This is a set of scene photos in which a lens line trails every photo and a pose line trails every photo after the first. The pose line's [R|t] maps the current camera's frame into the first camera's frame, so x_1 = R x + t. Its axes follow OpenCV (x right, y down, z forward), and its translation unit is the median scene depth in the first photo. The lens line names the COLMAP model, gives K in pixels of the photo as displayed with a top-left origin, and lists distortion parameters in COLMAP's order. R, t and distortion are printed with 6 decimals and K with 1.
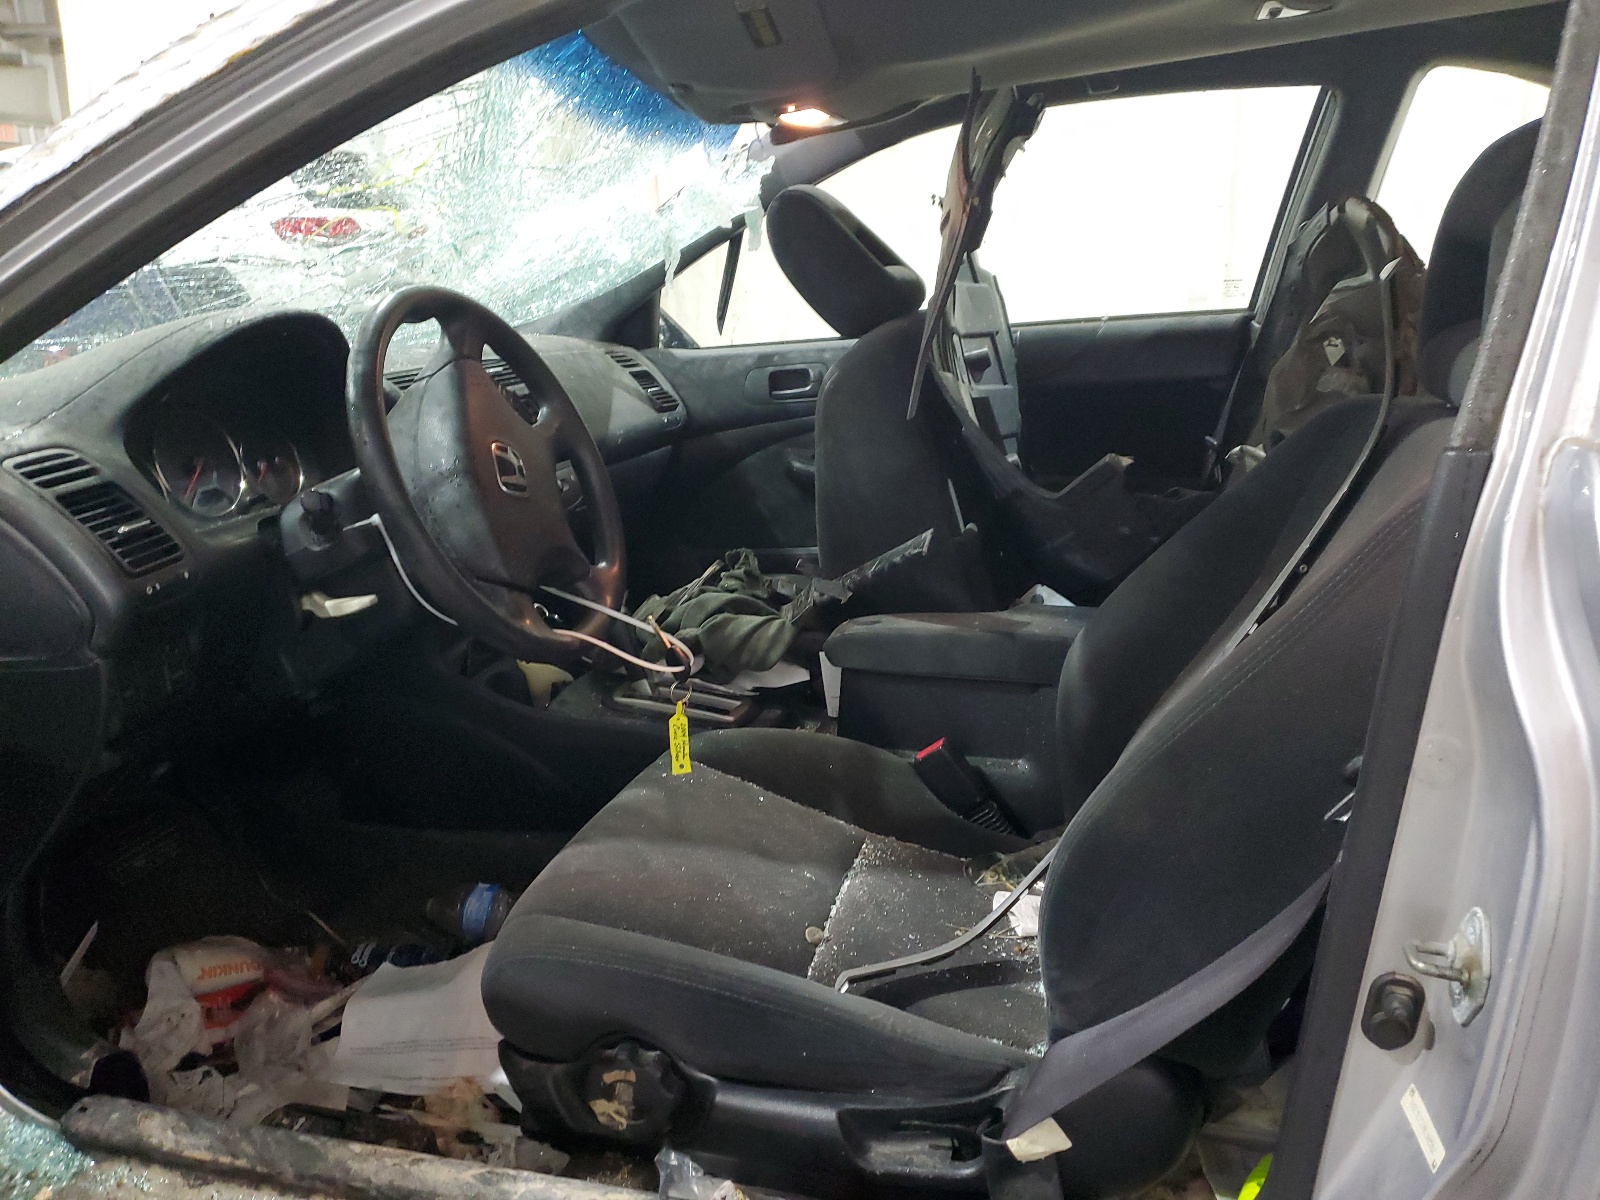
lens RADIAL K [[1250.7, 0, 855.1], [0, 1250.7, 600.3], [0, 0, 1]] dist [0.006515, 0.000834]
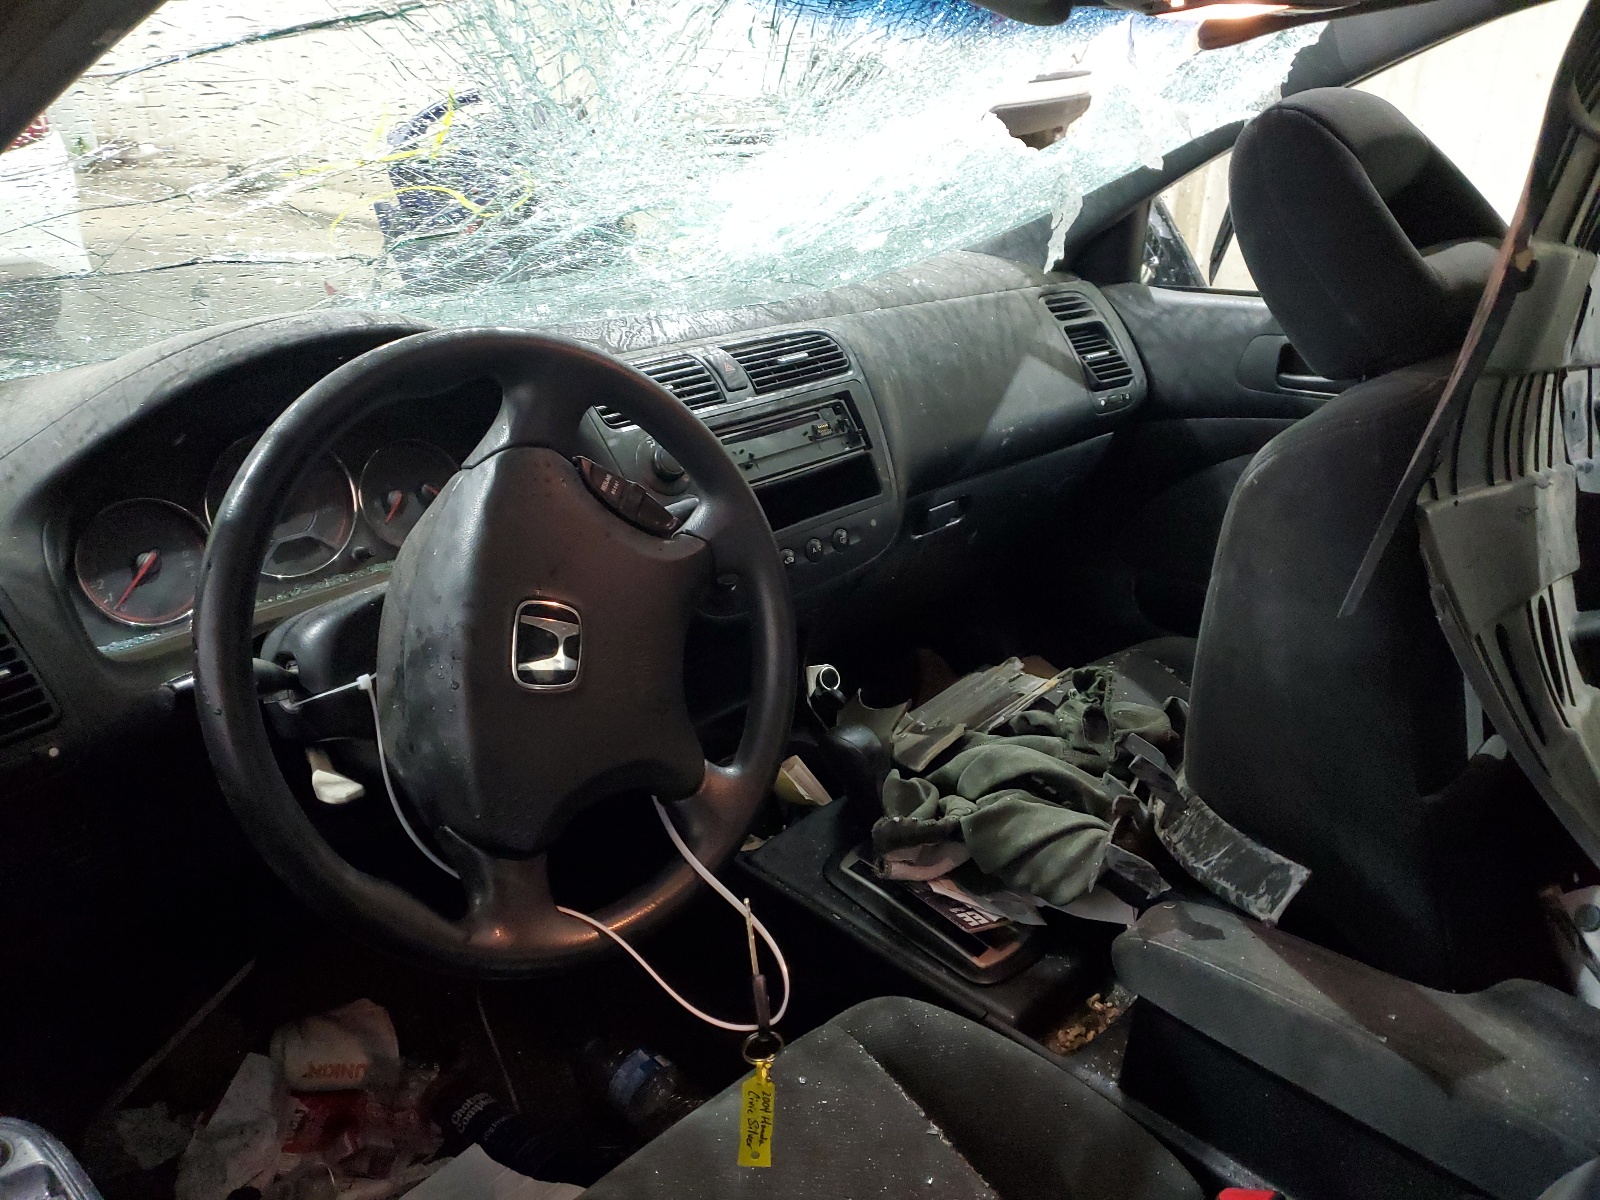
lens RADIAL K [[1250.7, 0, 855.1], [0, 1250.7, 600.3], [0, 0, 1]] dist [0.006515, 0.000834]
pose [[0.867889, 0.223350, -0.443715, 0.068290], [-0.152937, 0.969973, 0.189110, -0.151828], [0.472629, -0.096266, 0.875988, 0.312135]]
